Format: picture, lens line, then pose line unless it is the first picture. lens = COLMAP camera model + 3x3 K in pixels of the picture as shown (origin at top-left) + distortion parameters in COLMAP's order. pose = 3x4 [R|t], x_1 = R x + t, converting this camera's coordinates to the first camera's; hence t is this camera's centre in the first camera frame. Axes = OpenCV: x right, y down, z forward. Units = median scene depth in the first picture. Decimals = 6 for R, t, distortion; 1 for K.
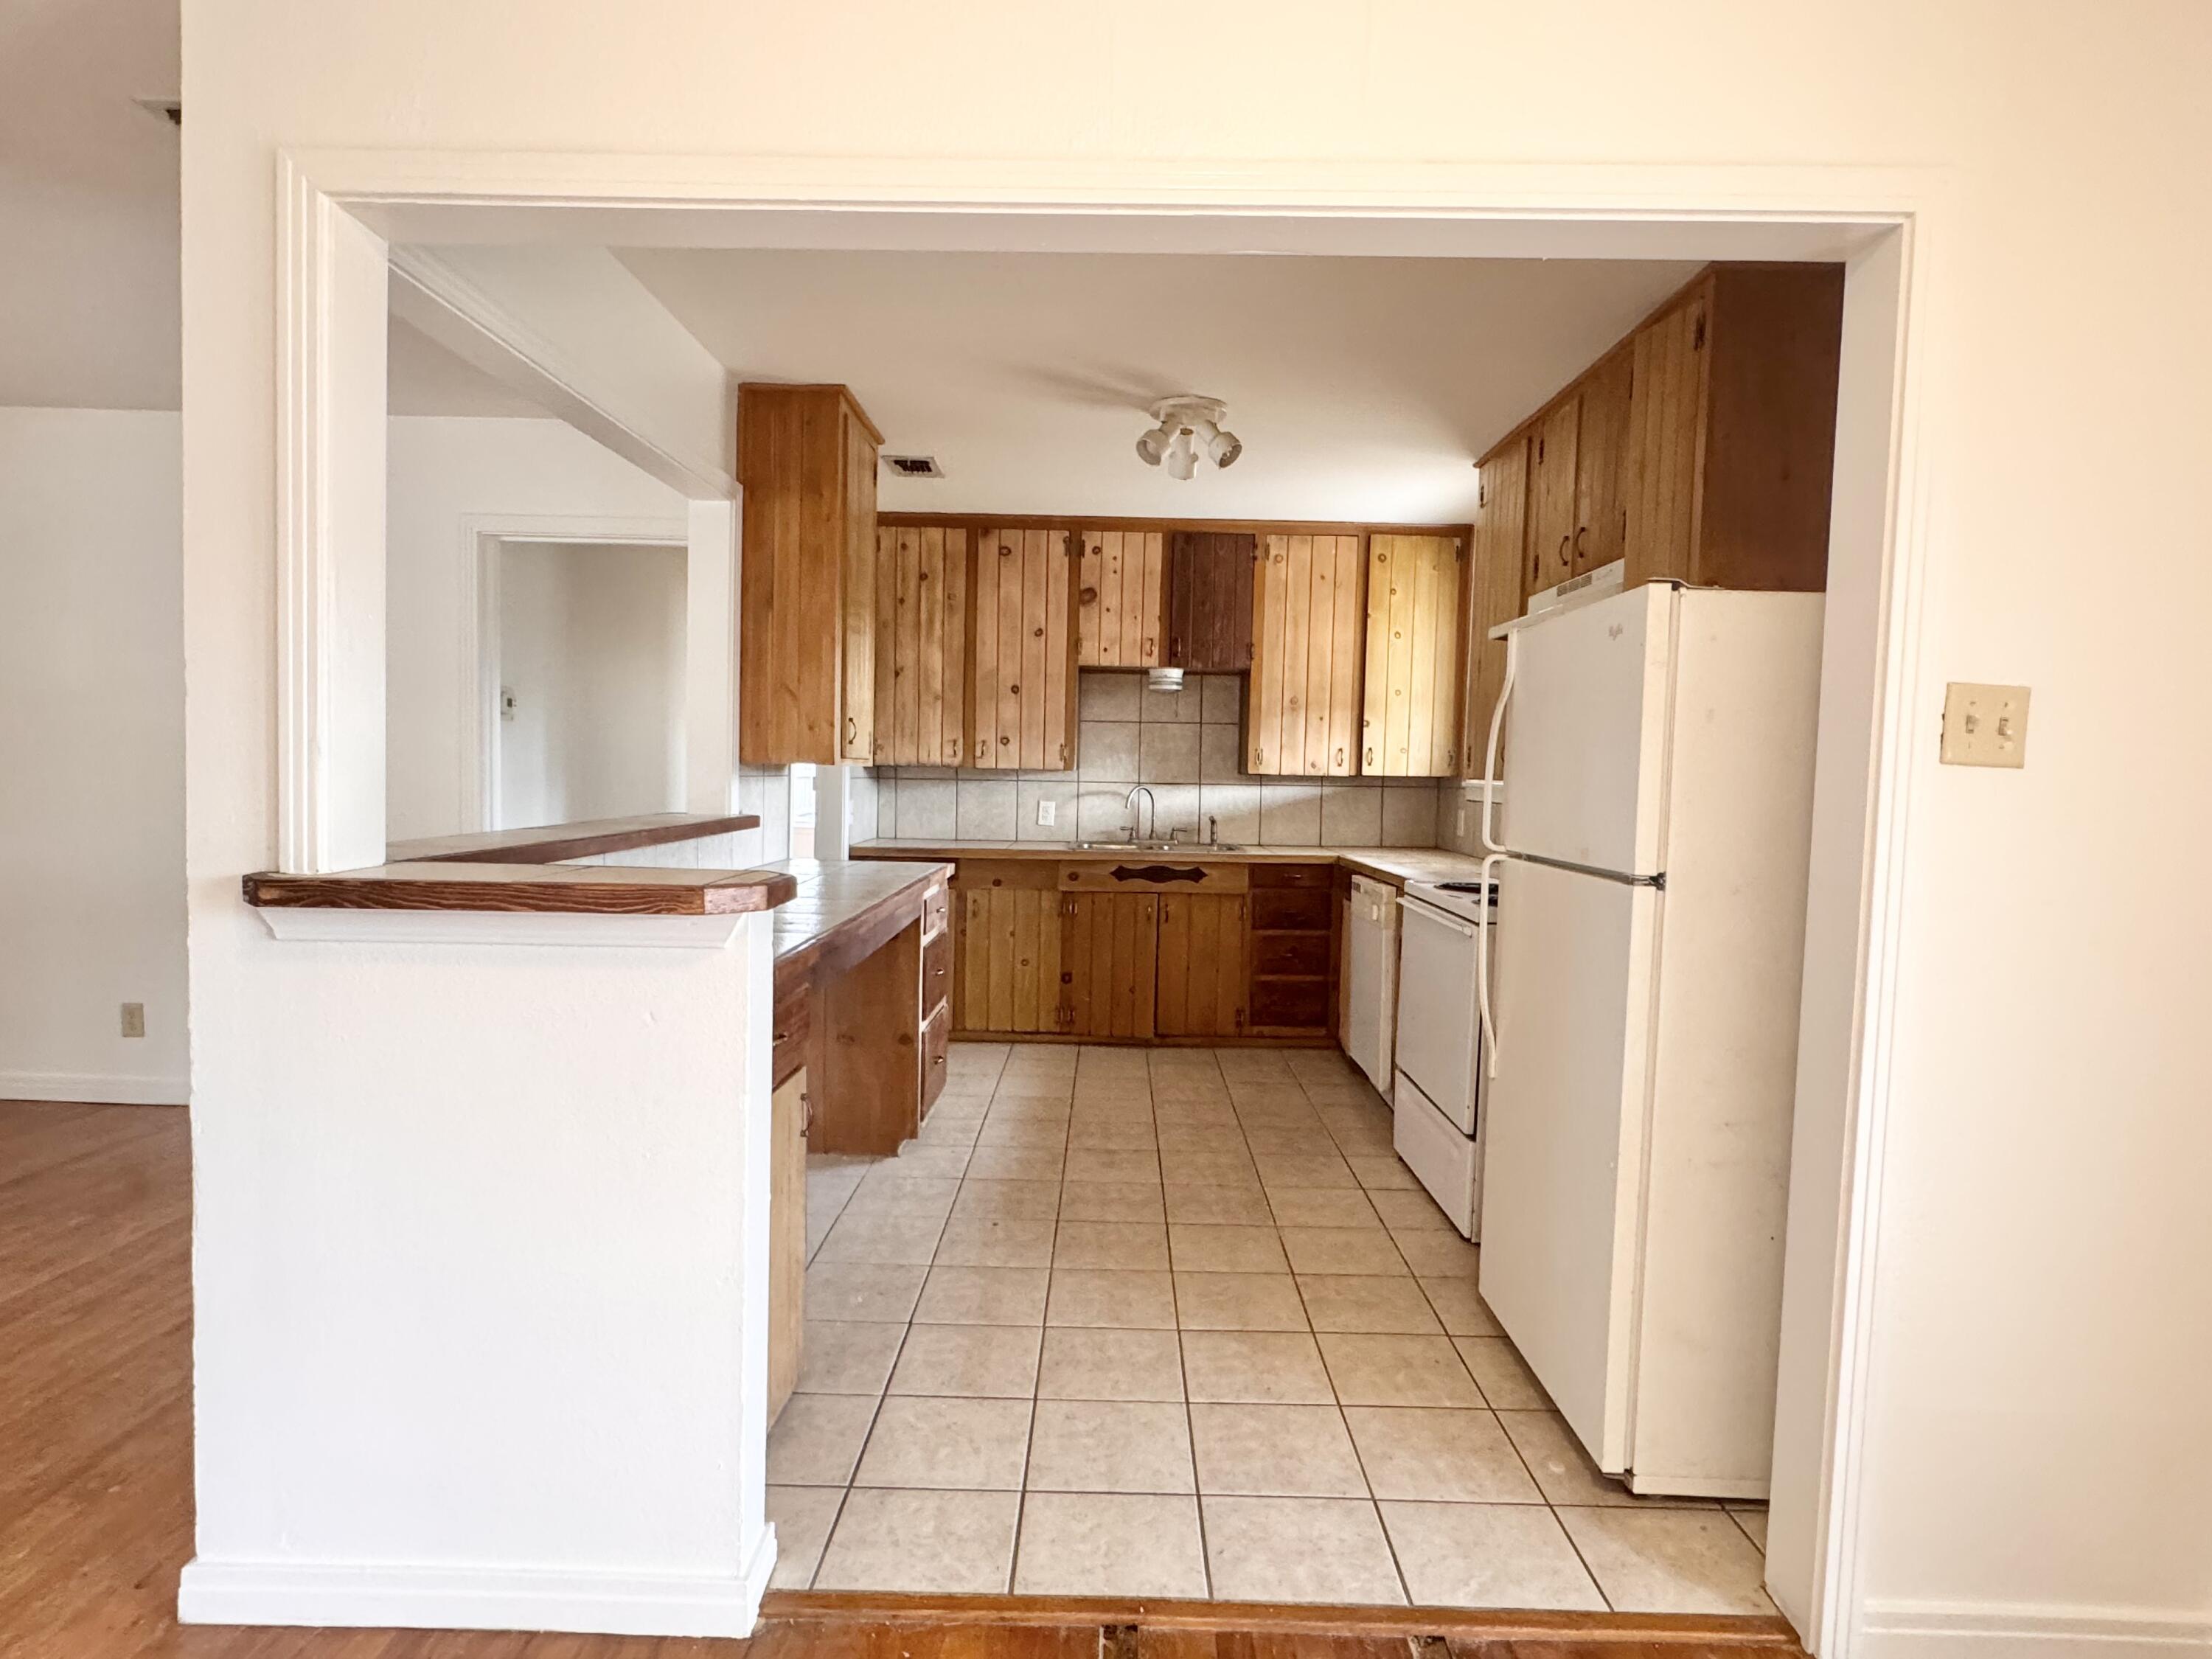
lens RADIAL K [[1163.3, 0, 1107.1], [0, 1163.3, 826.8], [0, 0, 1]] dist [-0.006417, -0.000283]
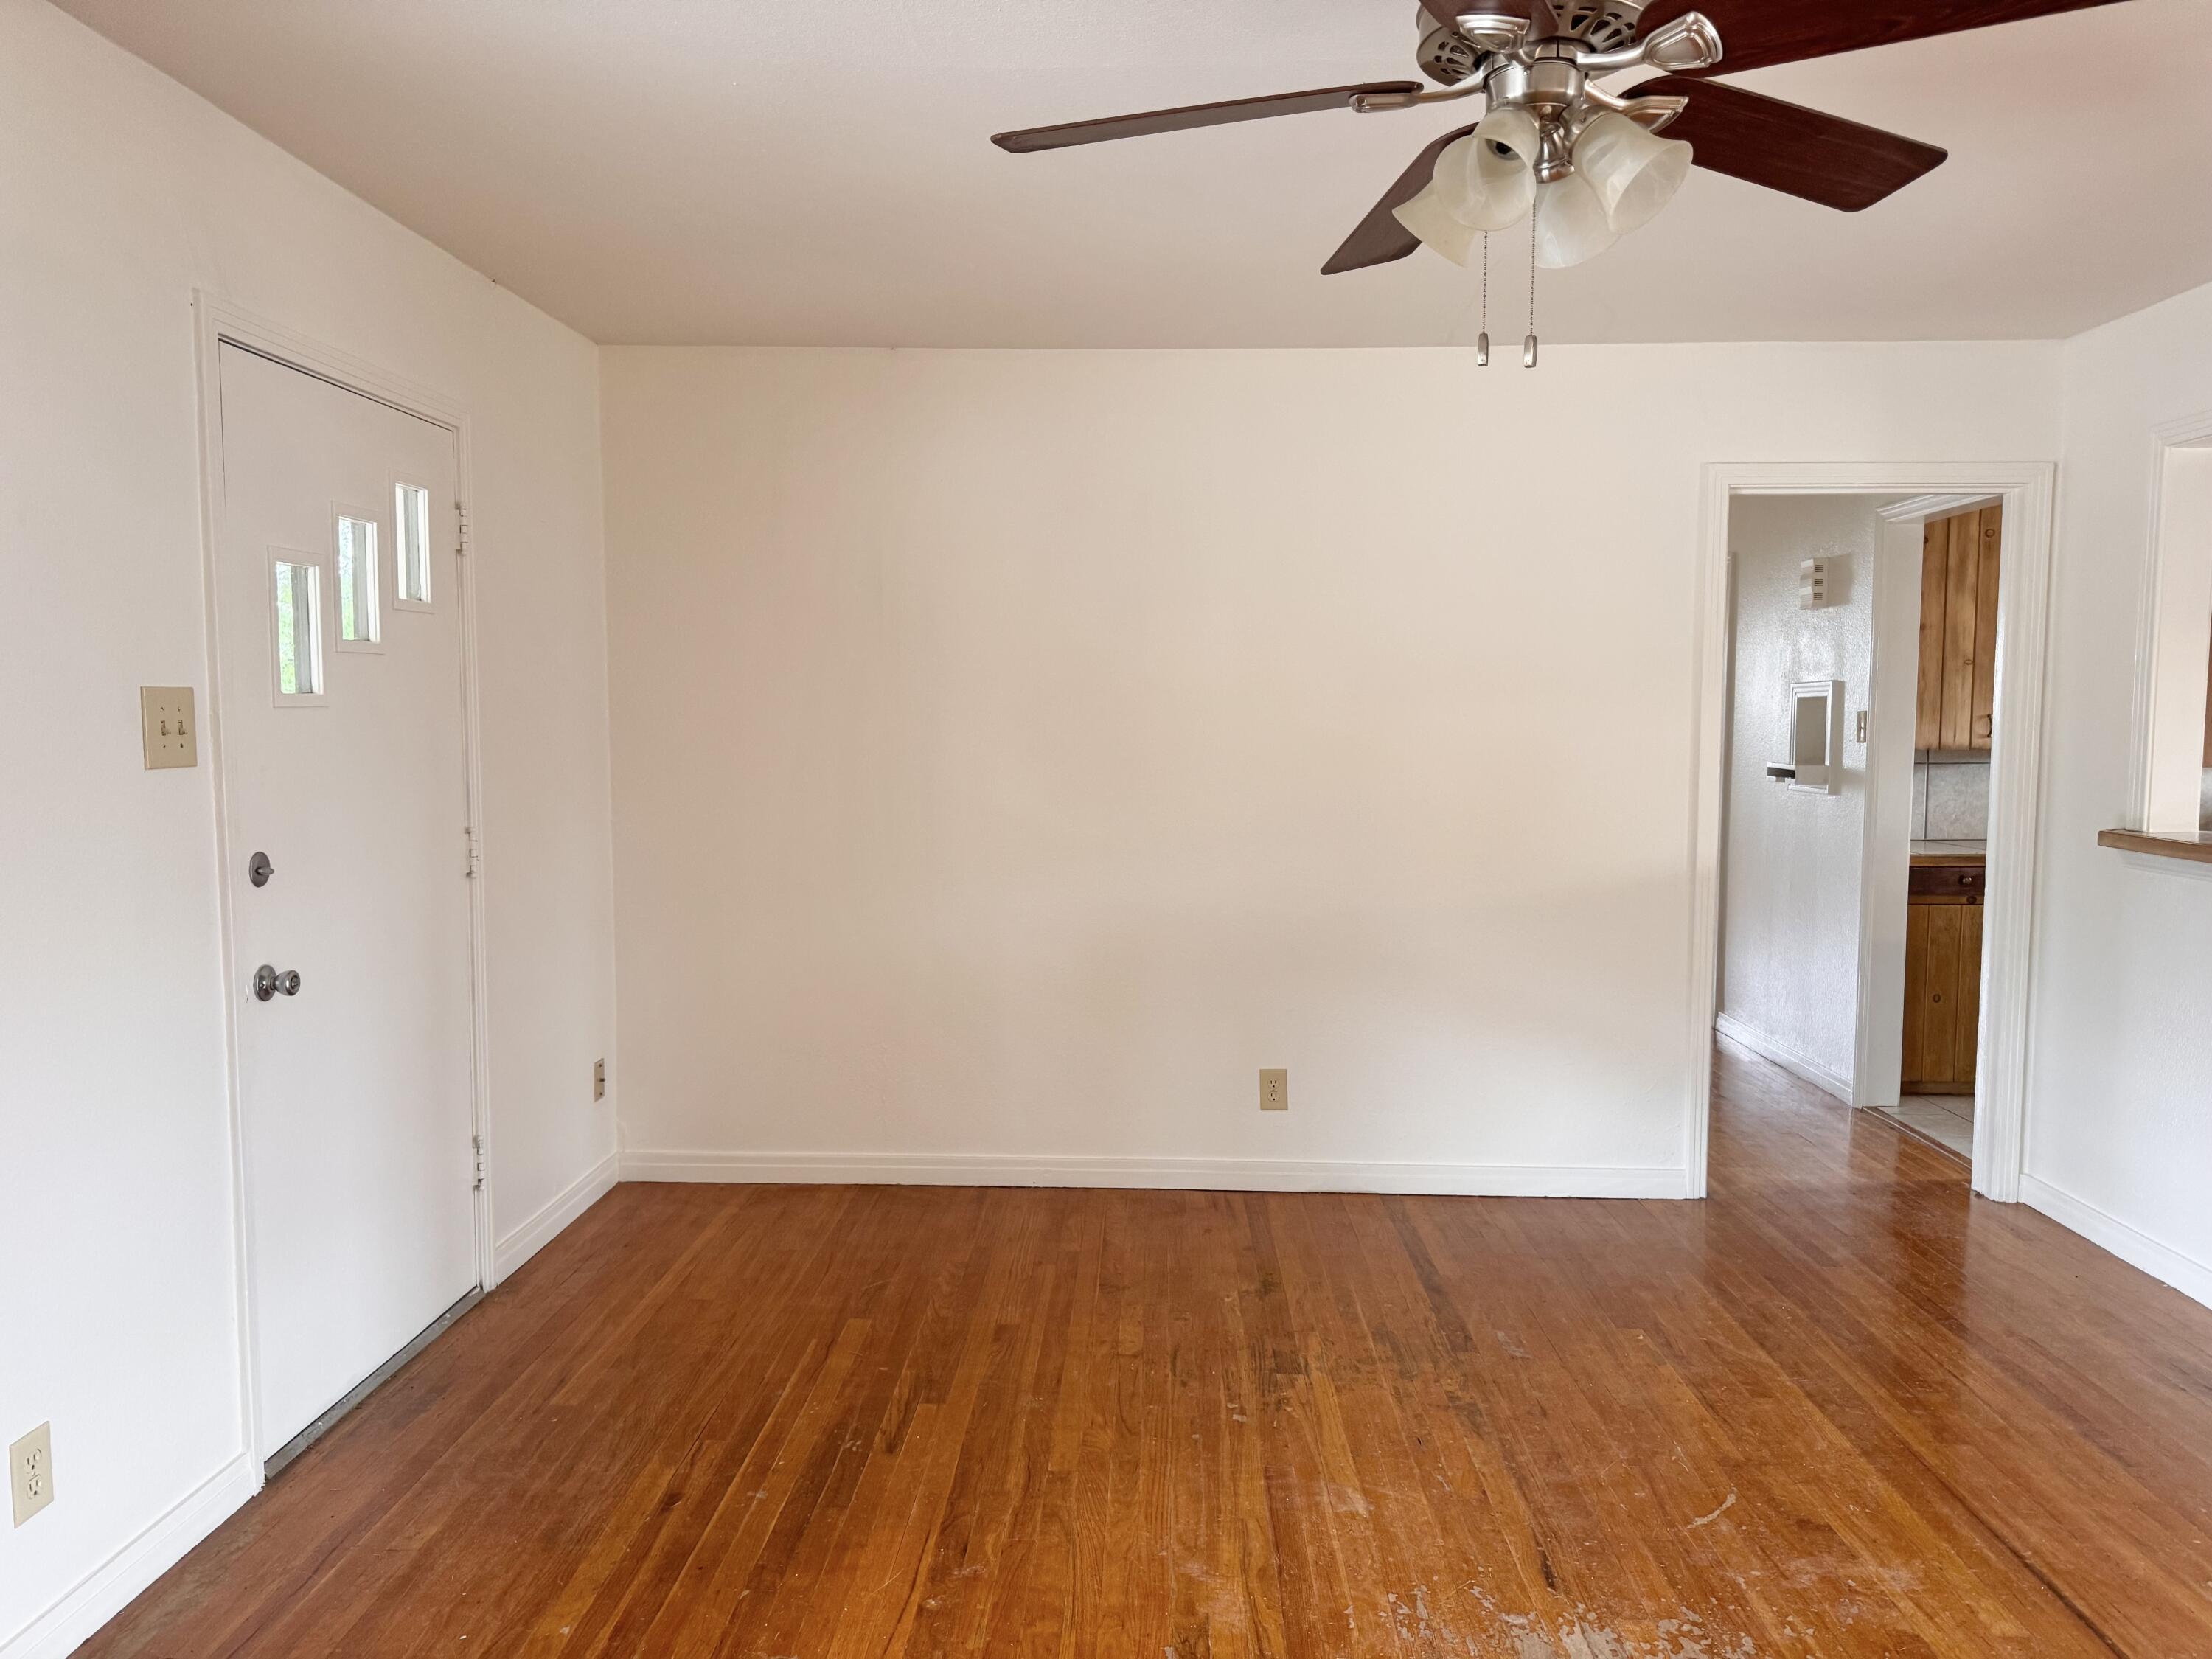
lens RADIAL K [[1566.3, 0, 1103.2], [0, 1566.3, 822.6], [0, 0, 1]] dist [0.008561, -0.004857]
pose [[0.999141, -0.019622, -0.036494, -0.702530], [0.020505, 0.999502, 0.023996, -0.040372], [0.036005, -0.024724, 0.999046, -0.087121]]
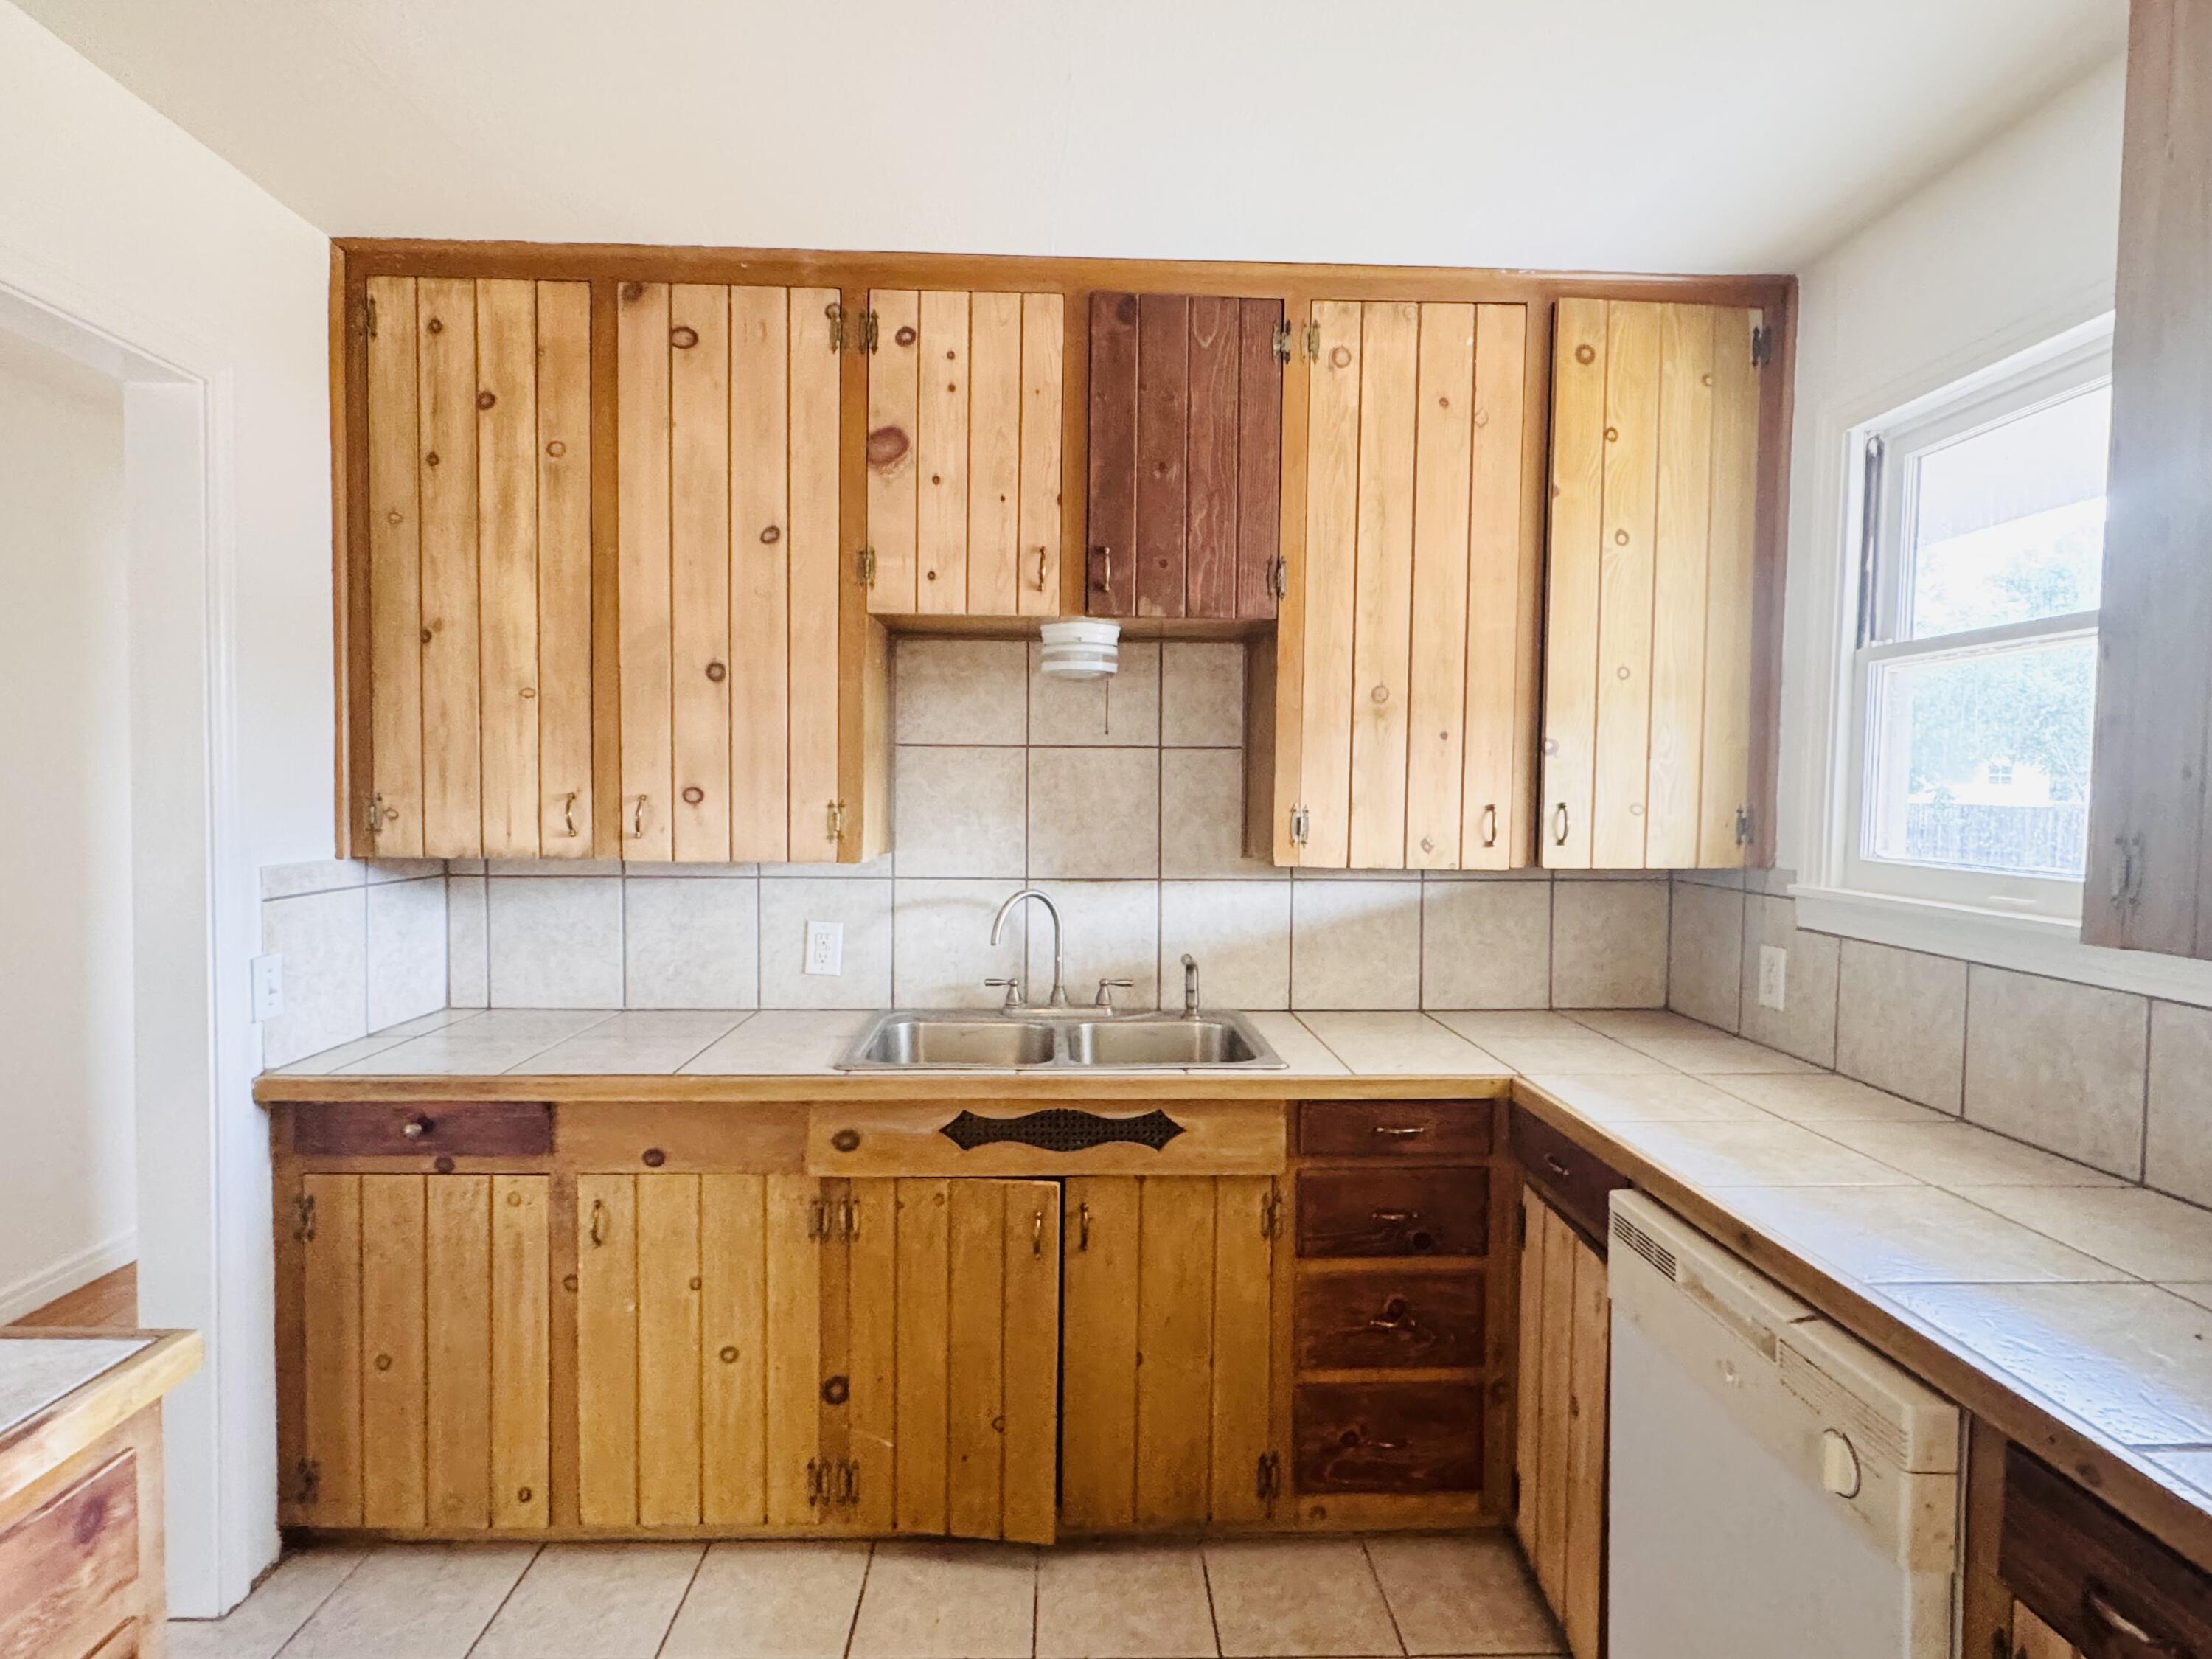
lens RADIAL K [[1163.3, 0, 1111.4], [0, 1163.3, 828.1], [0, 0, 1]] dist [-0.006417, -0.000283]
pose [[0.998914, -0.012375, 0.044921, 0.043452], [0.012935, 0.999842, -0.012206, -0.055932], [-0.044762, 0.012774, 0.998916, 0.584694]]
